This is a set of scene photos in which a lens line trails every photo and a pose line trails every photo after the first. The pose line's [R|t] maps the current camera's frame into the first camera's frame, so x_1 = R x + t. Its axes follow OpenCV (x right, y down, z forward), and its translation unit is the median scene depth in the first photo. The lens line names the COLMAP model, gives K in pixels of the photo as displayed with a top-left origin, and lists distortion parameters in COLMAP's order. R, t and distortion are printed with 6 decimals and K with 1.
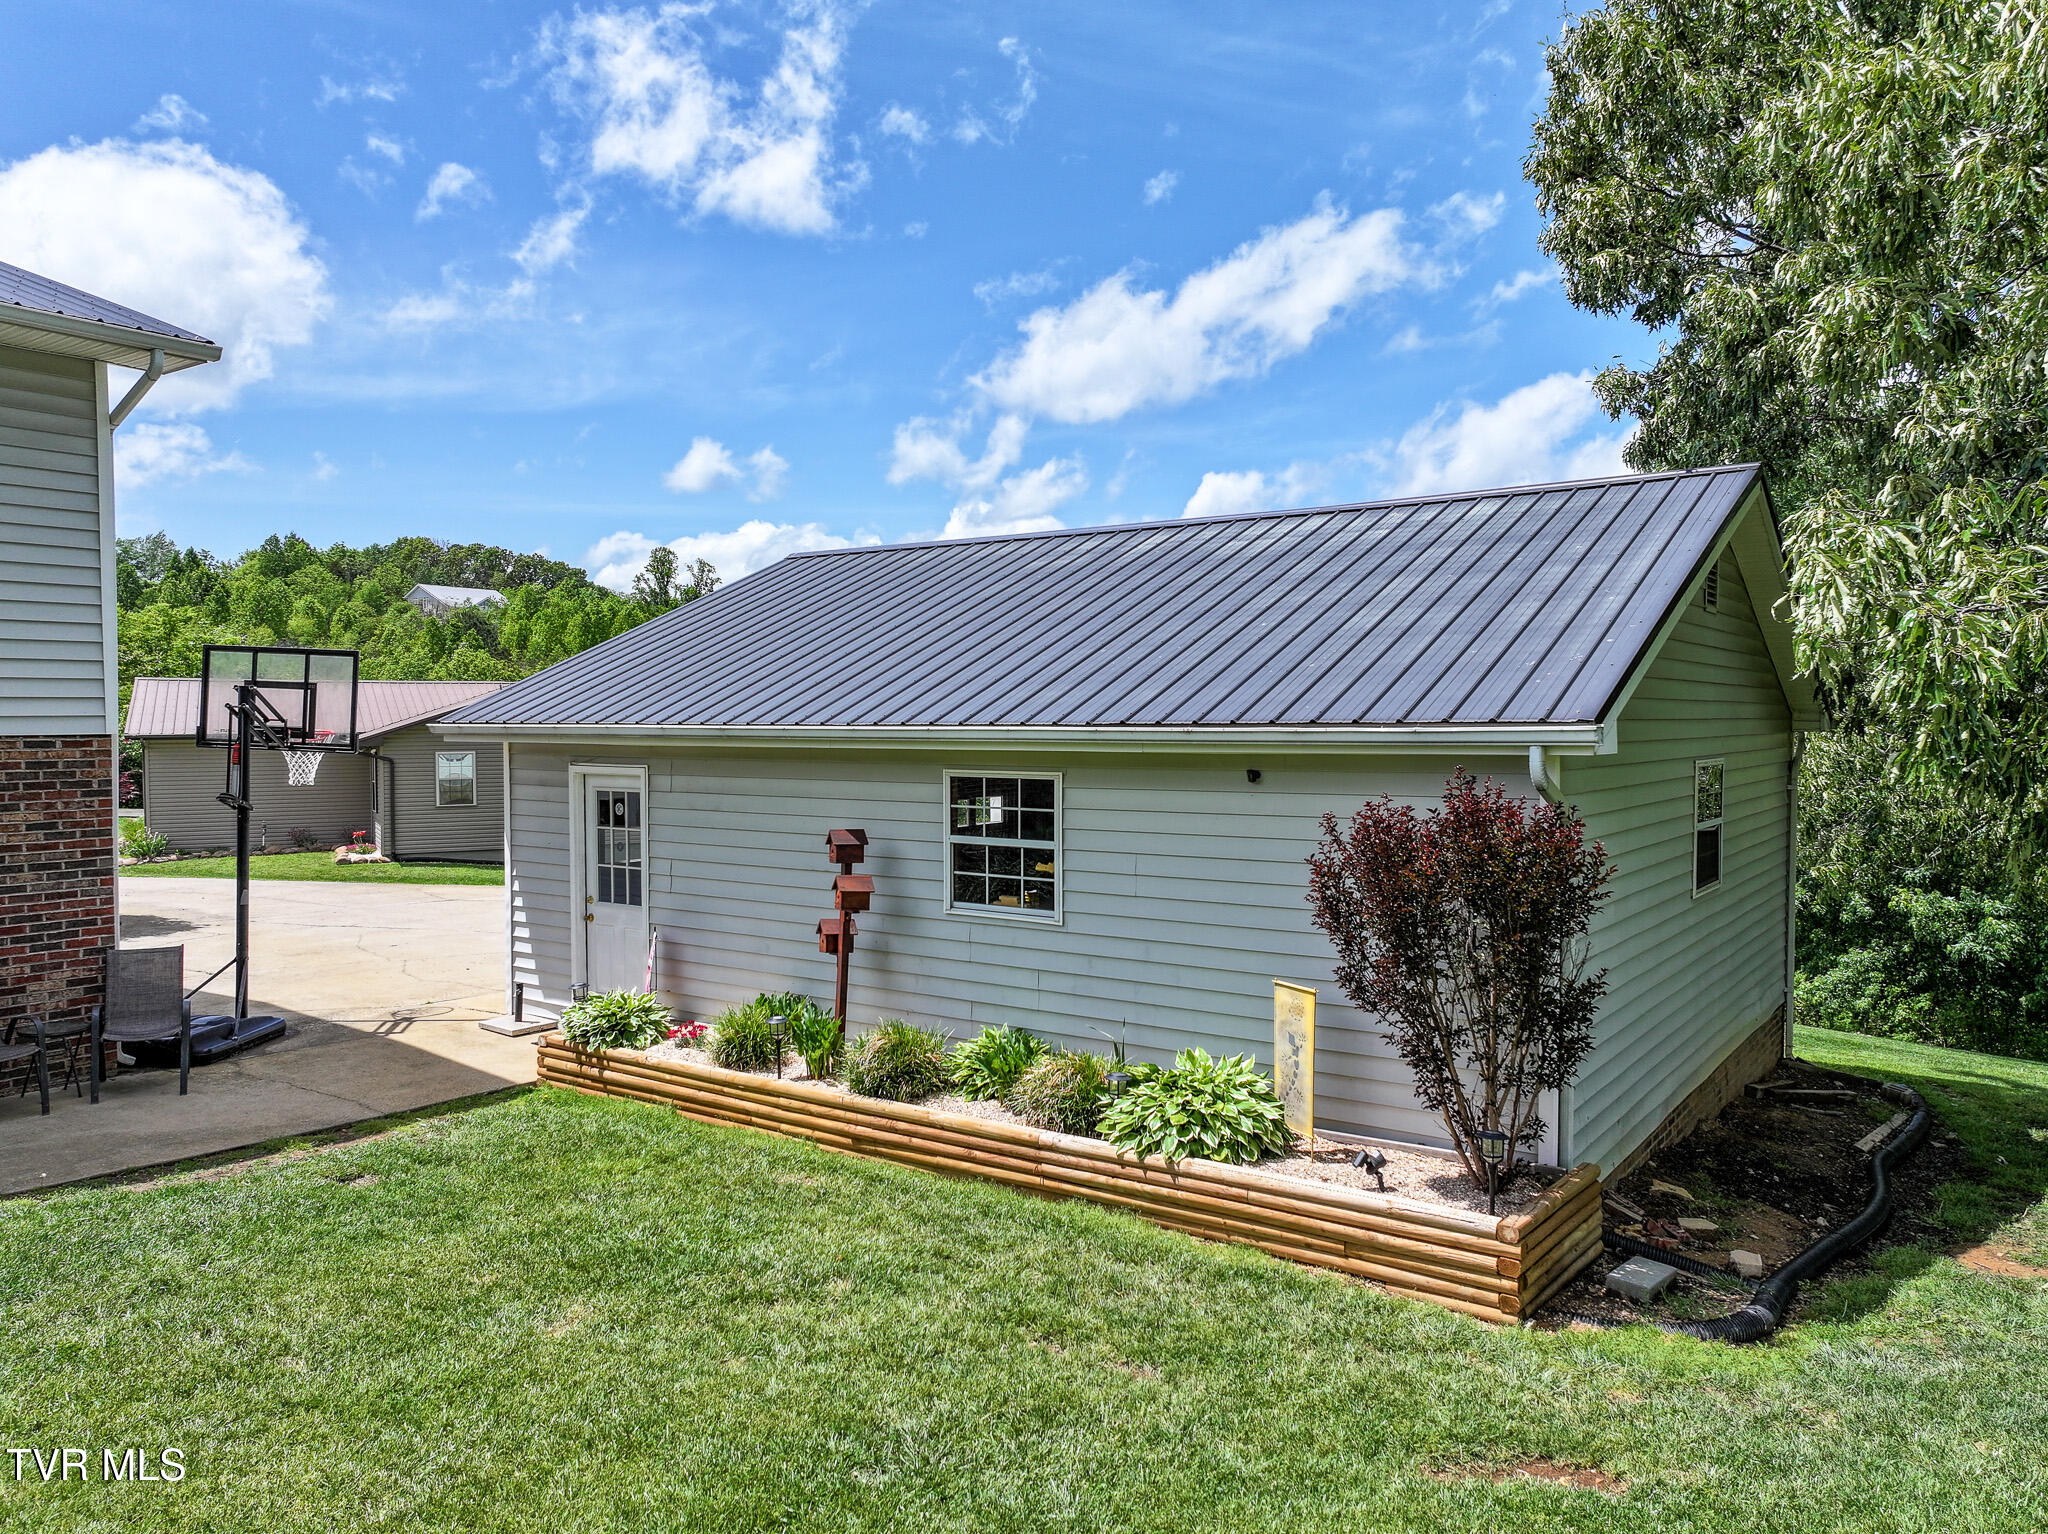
lens RADIAL K [[1441.9, 0, 1032.0], [0, 1441.9, 761.2], [0, 0, 1]] dist [0.006435, 0.007502]
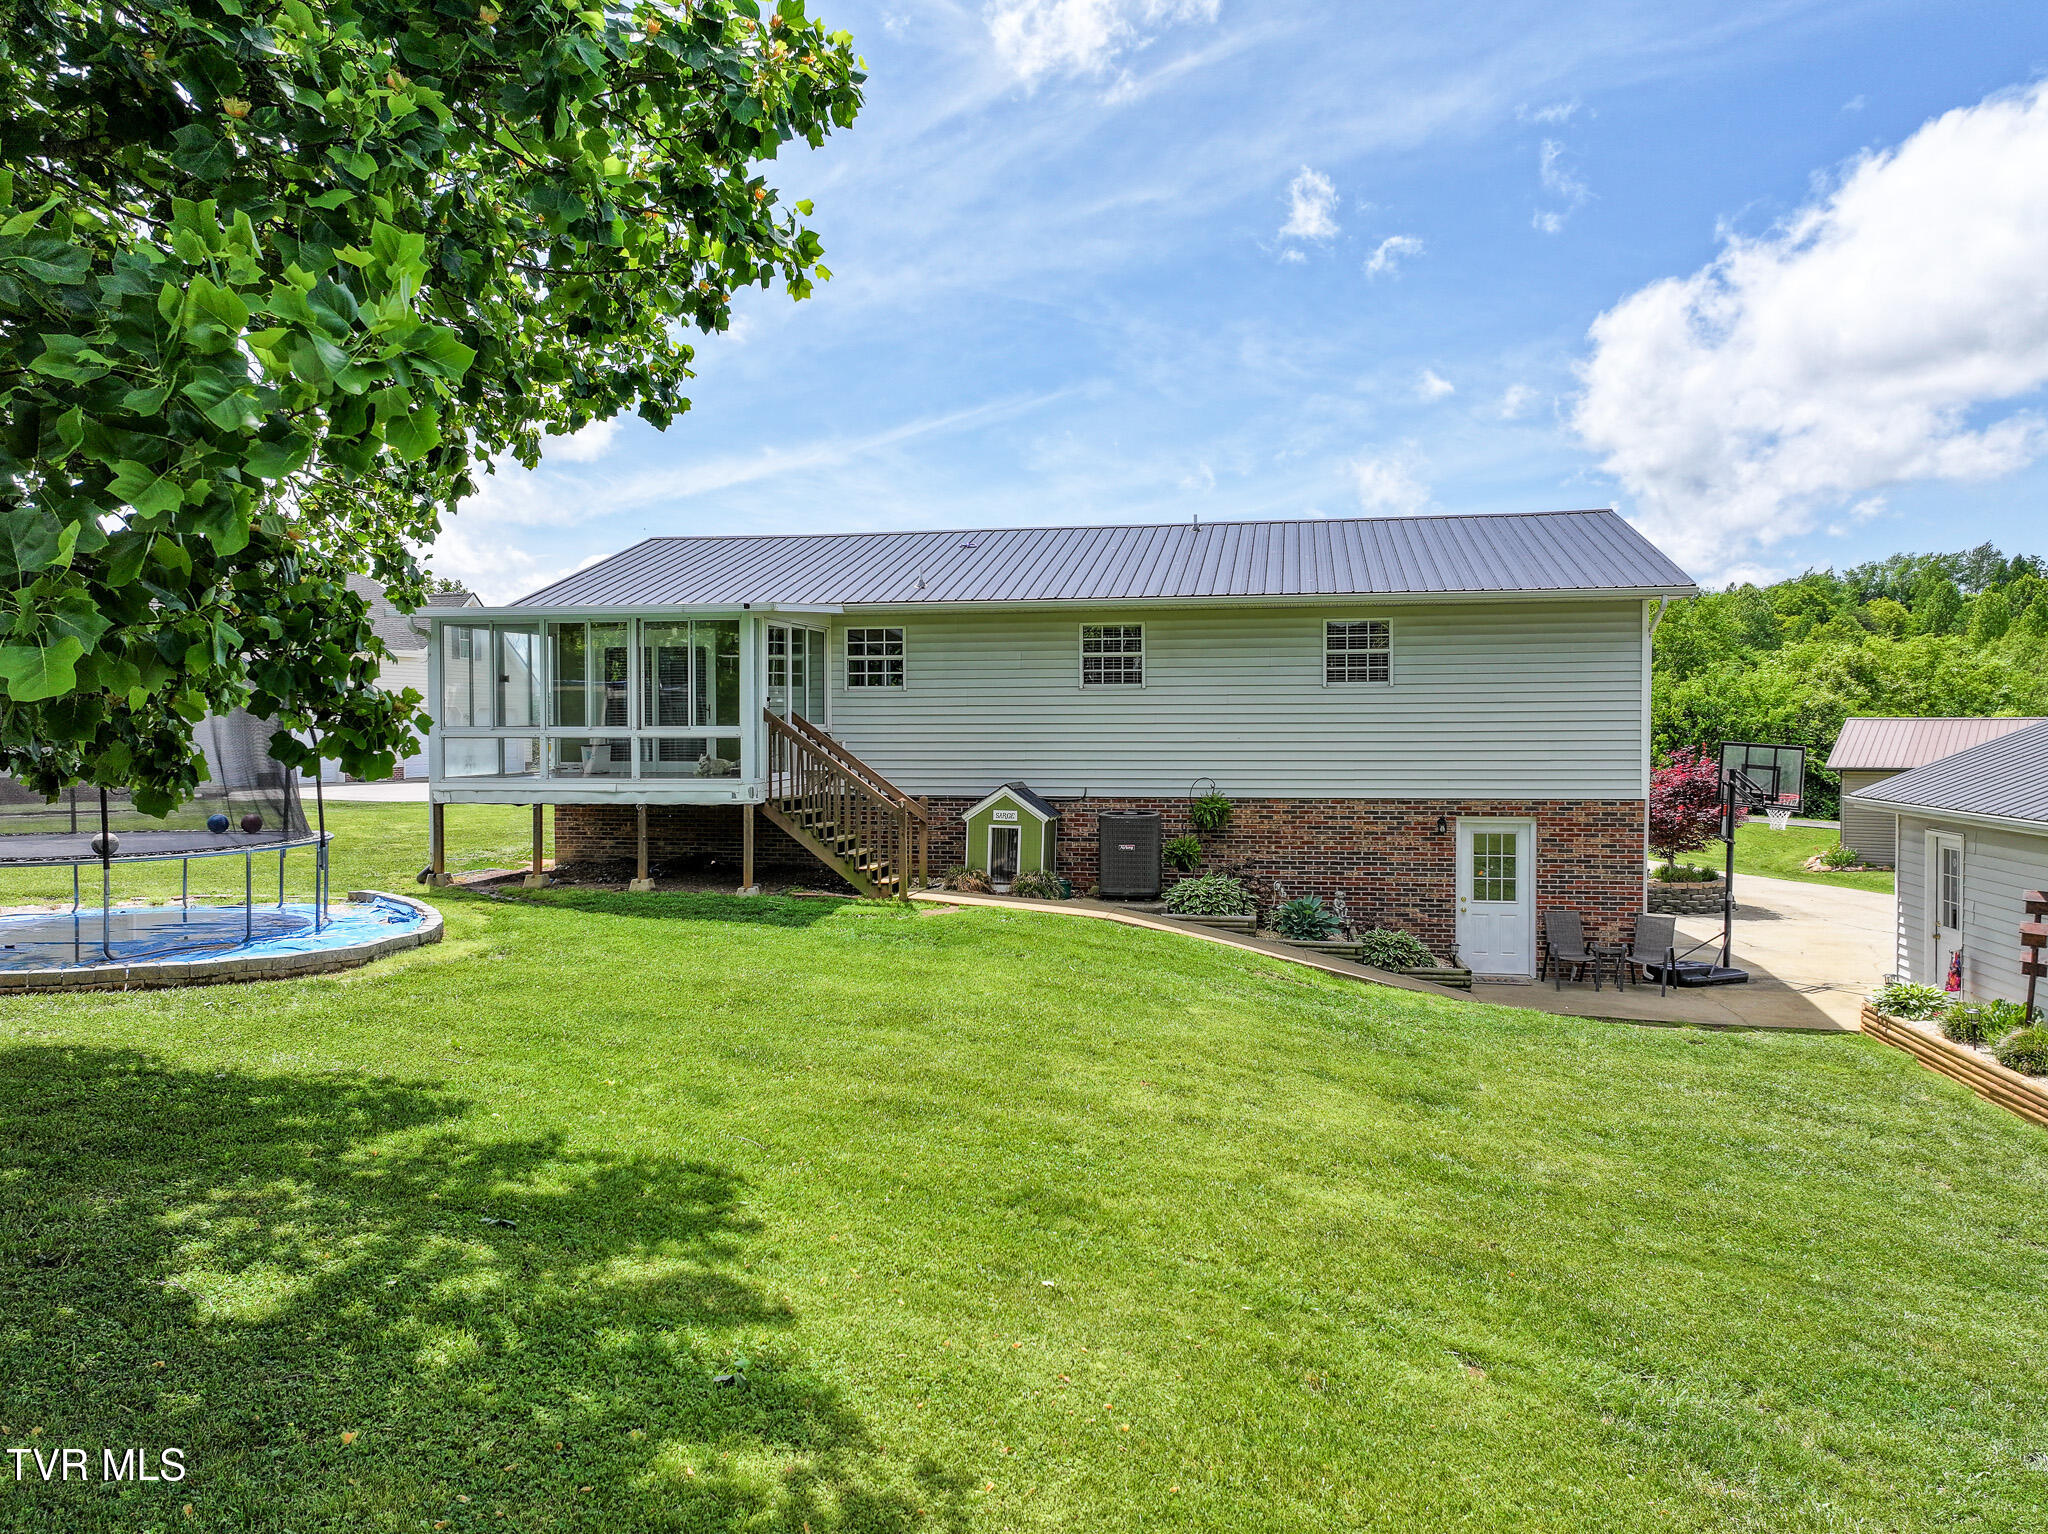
lens RADIAL K [[1441.9, 0, 1032.0], [0, 1441.9, 761.2], [0, 0, 1]] dist [0.006435, 0.007502]
pose [[0.424031, 0.023172, -0.905351, 0.720489], [-0.026876, 0.999554, 0.012995, -0.071345], [0.905249, 0.018822, 0.424465, -0.508600]]
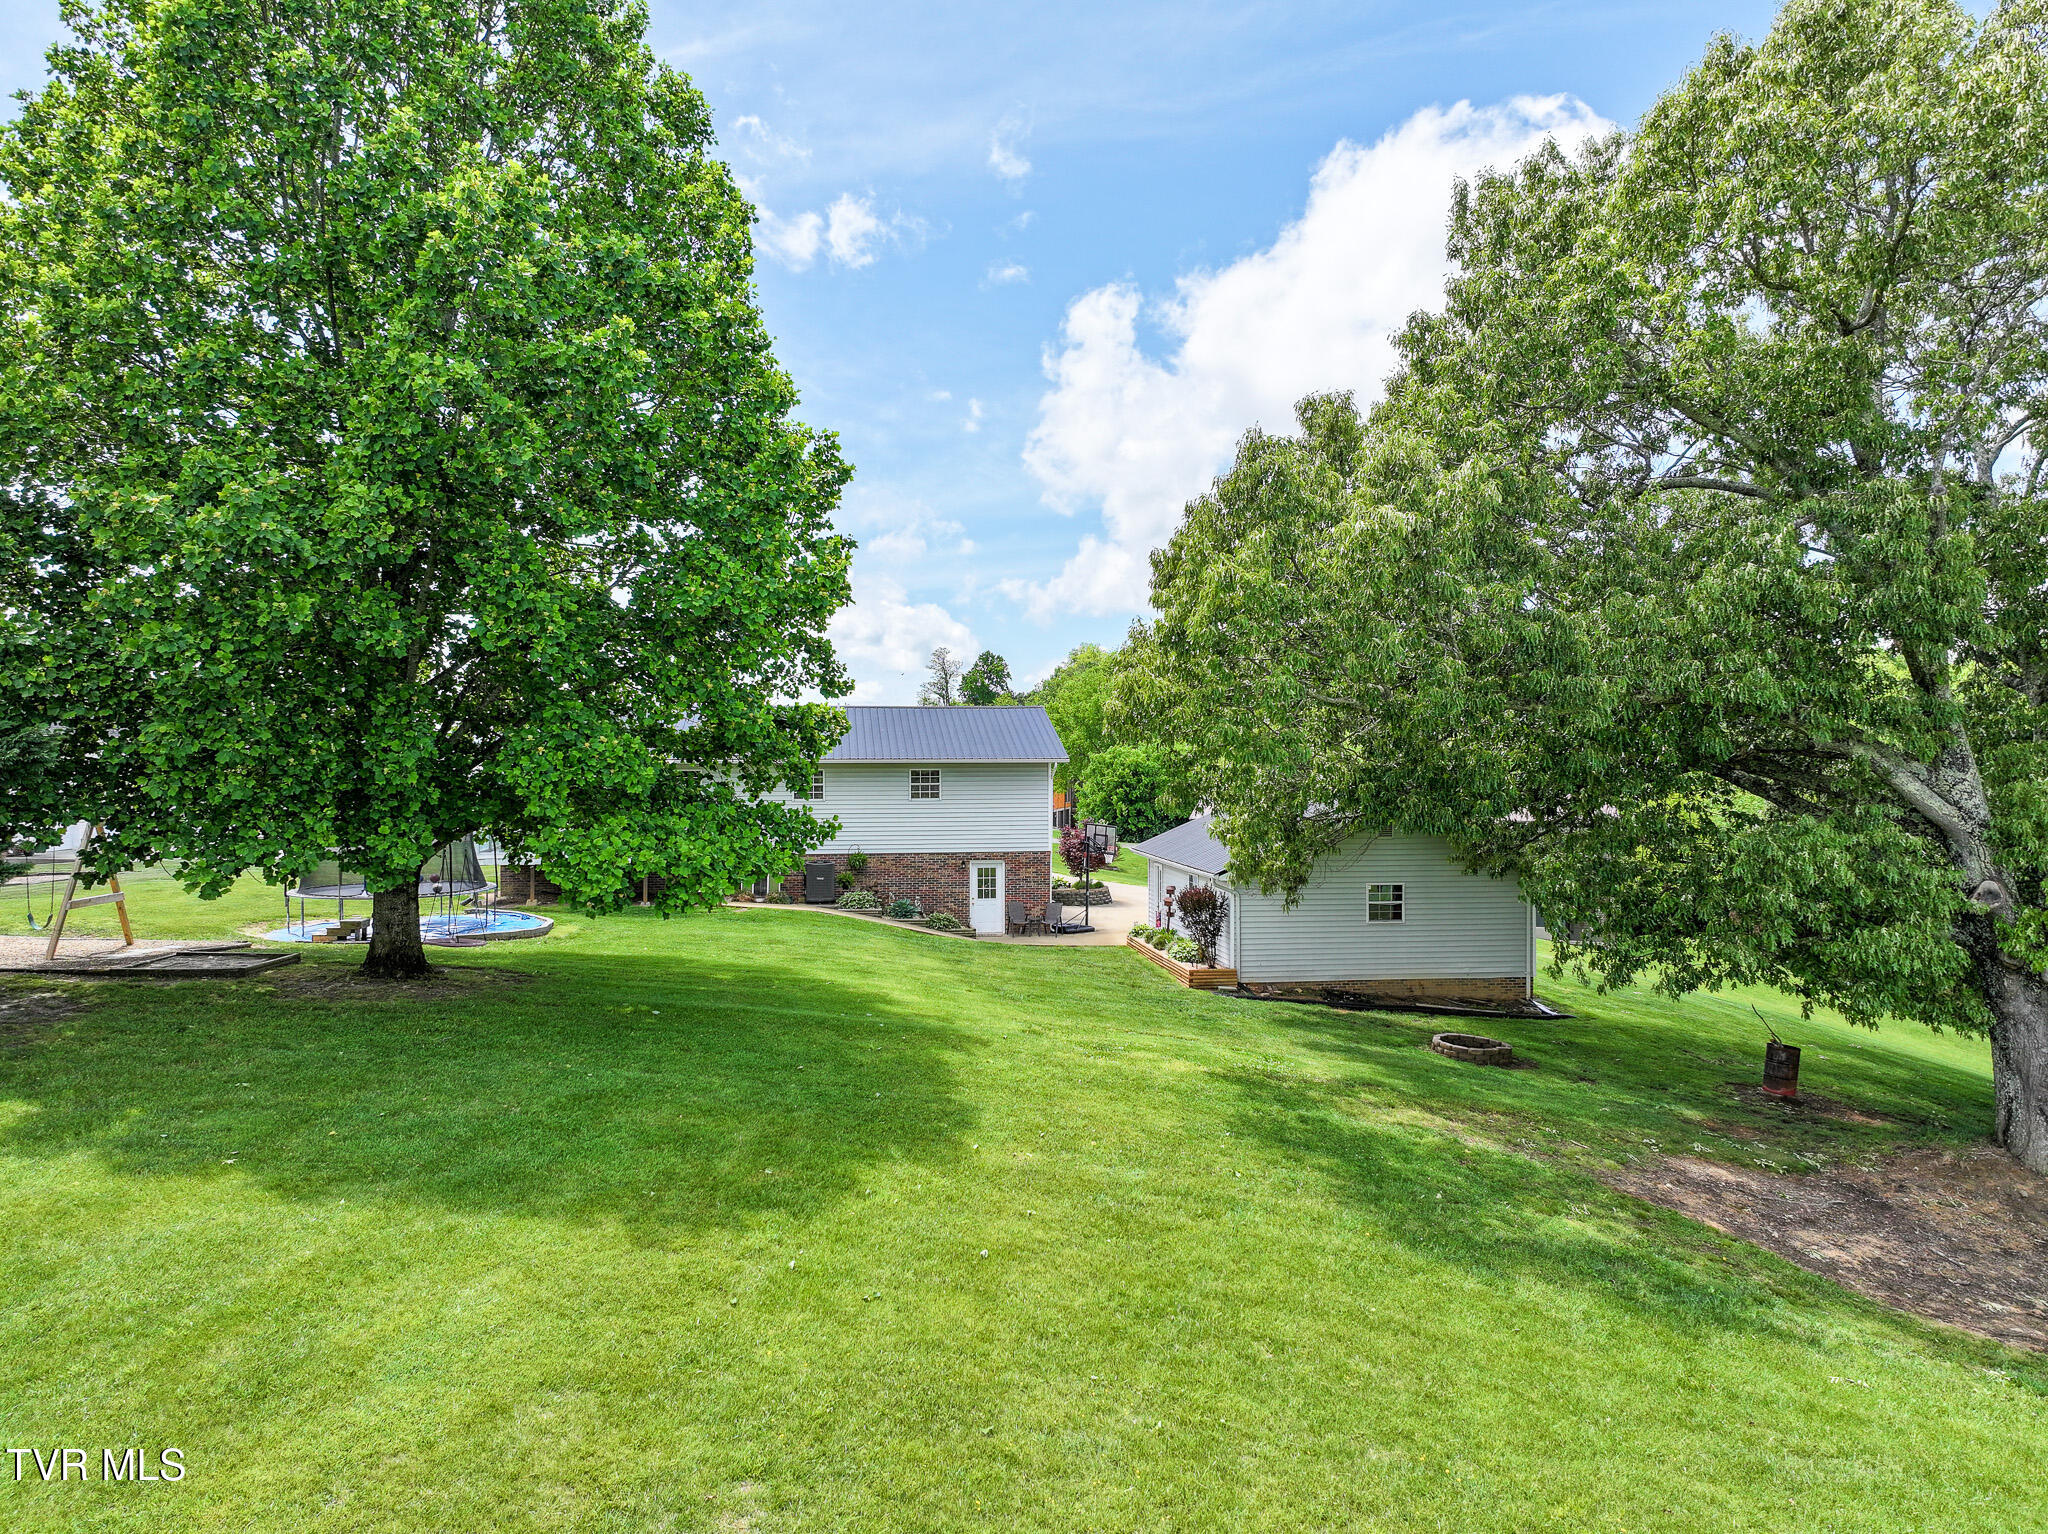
lens RADIAL K [[1441.9, 0, 1032.0], [0, 1441.9, 761.2], [0, 0, 1]] dist [0.006435, 0.007502]
pose [[0.690375, 0.004949, -0.723435, 2.375449], [-0.024778, 0.999552, -0.016808, -0.210441], [0.723027, 0.029529, 0.690188, -1.948129]]
